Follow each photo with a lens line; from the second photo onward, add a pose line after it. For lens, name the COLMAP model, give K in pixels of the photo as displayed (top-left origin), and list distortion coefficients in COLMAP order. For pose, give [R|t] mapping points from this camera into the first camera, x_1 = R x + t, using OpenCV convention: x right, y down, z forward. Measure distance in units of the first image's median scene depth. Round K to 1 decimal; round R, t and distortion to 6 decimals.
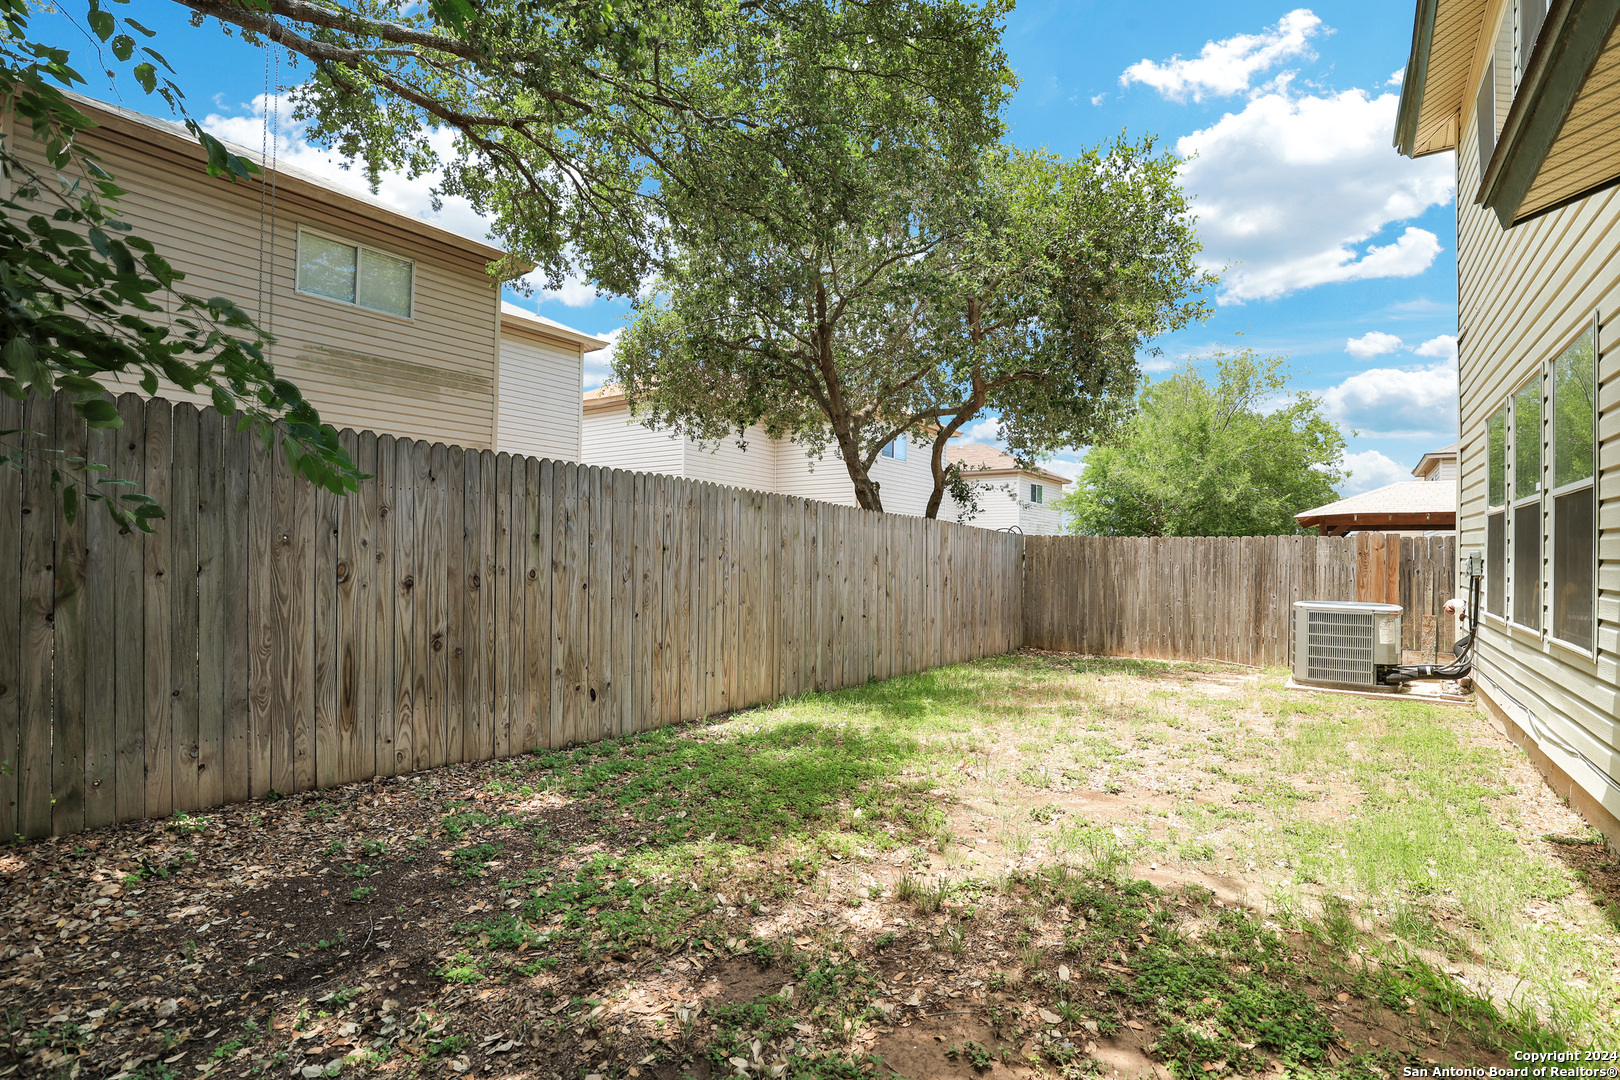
lens RADIAL K [[734.1, 0, 808.0], [0, 734.1, 552.8], [0, 0, 1]] dist [-0.020292, 0.006485]
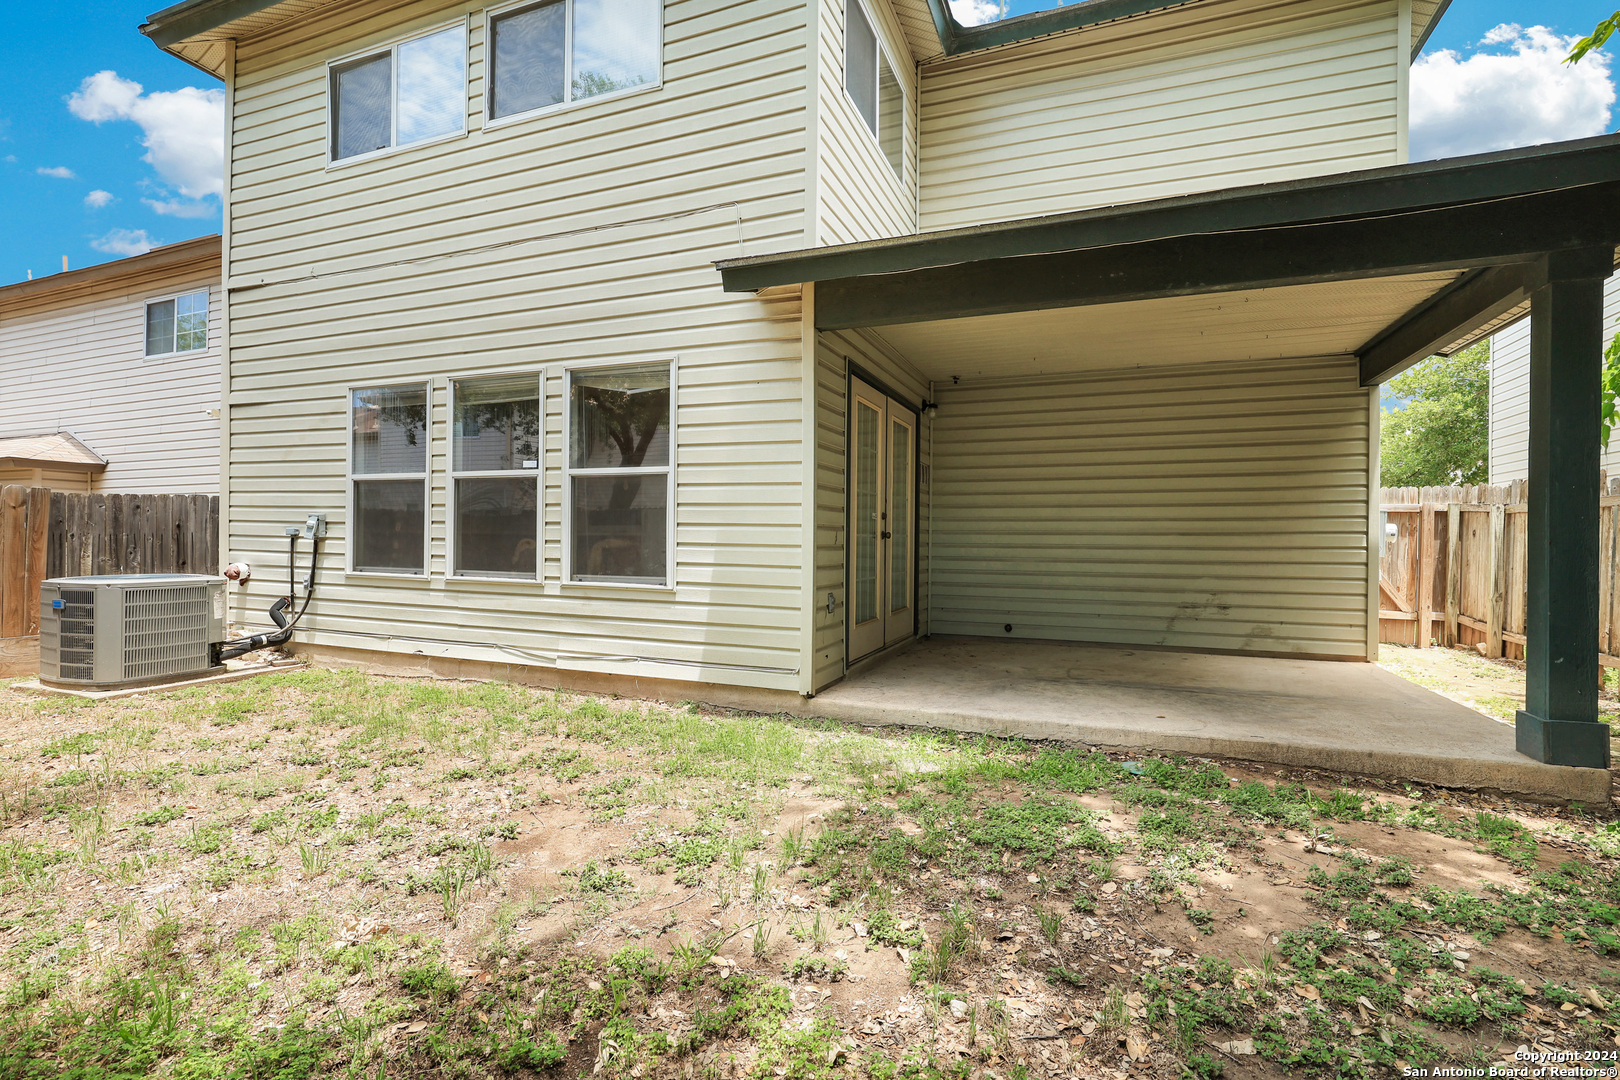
lens RADIAL K [[734.1, 0, 818.9], [0, 734.1, 535.7], [0, 0, 1]] dist [-0.020292, 0.006485]
pose [[-0.229143, -0.013867, 0.973294, -0.318684], [-0.012474, 0.999858, 0.011308, 0.012187], [-0.973313, -0.009549, -0.229283, 0.755304]]
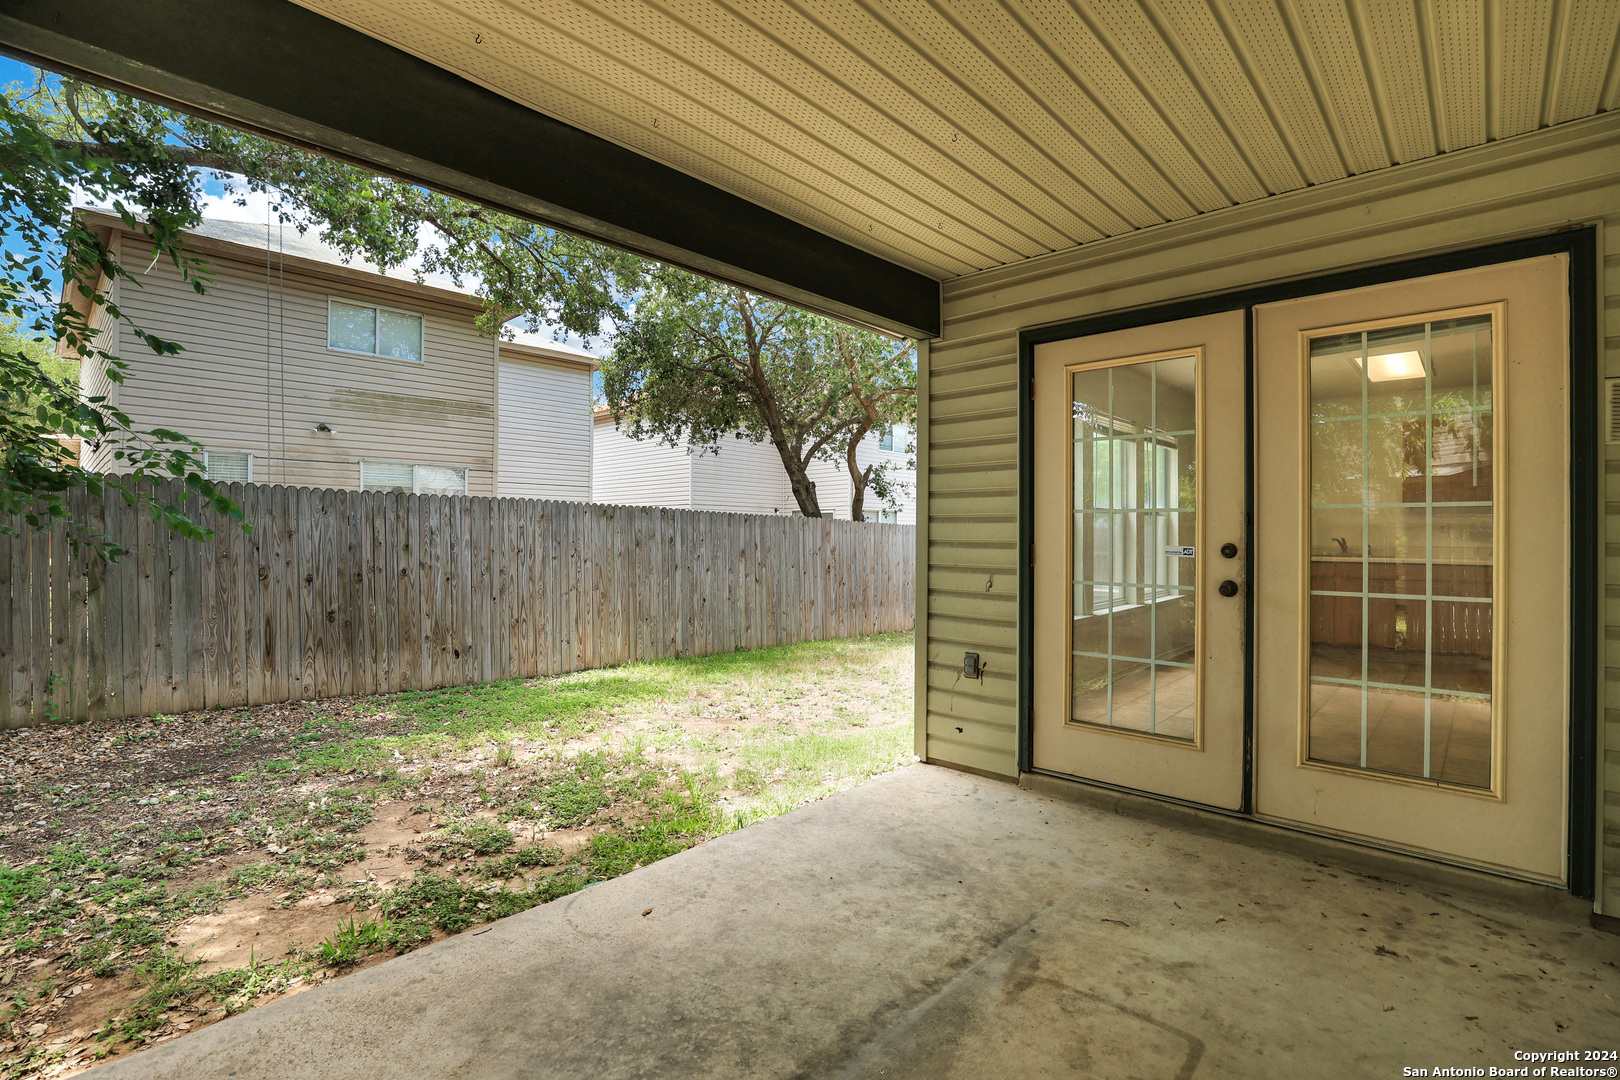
lens RADIAL K [[734.1, 0, 814.5], [0, 734.1, 537.3], [0, 0, 1]] dist [-0.020292, 0.006485]
pose [[0.992198, -0.015063, -0.123755, 0.645494], [0.015393, 0.999880, 0.001711, -0.030639], [0.123715, -0.003603, 0.992311, -0.375113]]
